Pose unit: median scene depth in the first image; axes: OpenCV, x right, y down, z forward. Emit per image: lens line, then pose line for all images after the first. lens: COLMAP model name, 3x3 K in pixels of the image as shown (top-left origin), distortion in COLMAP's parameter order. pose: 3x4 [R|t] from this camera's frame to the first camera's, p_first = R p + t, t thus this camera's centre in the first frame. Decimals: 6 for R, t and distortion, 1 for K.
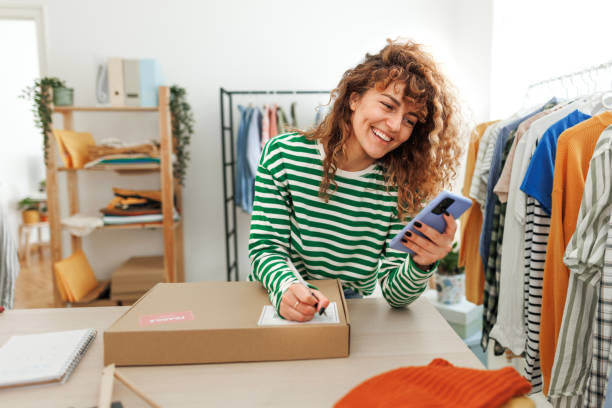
lens RADIAL K [[547.4, 0, 306.0], [0, 547.4, 204.0], [0, 0, 1]] dist [0.012903, 0.000428]
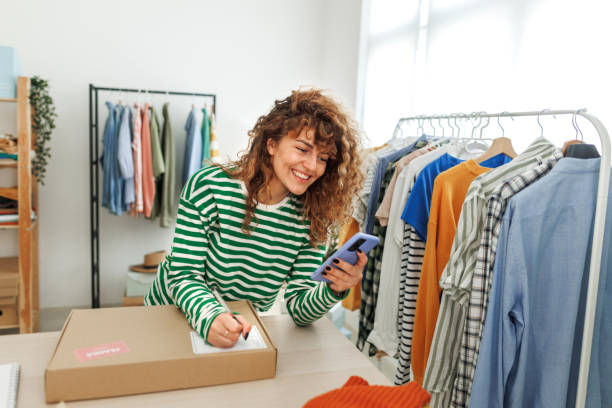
lens RADIAL K [[547.4, 0, 306.0], [0, 547.4, 204.0], [0, 0, 1]] dist [0.012903, 0.000428]
pose [[0.963422, 0.019412, 0.267286, -0.121922], [-0.024096, 0.999608, 0.014257, -0.070352], [-0.266904, -0.020176, 0.963512, -0.076243]]
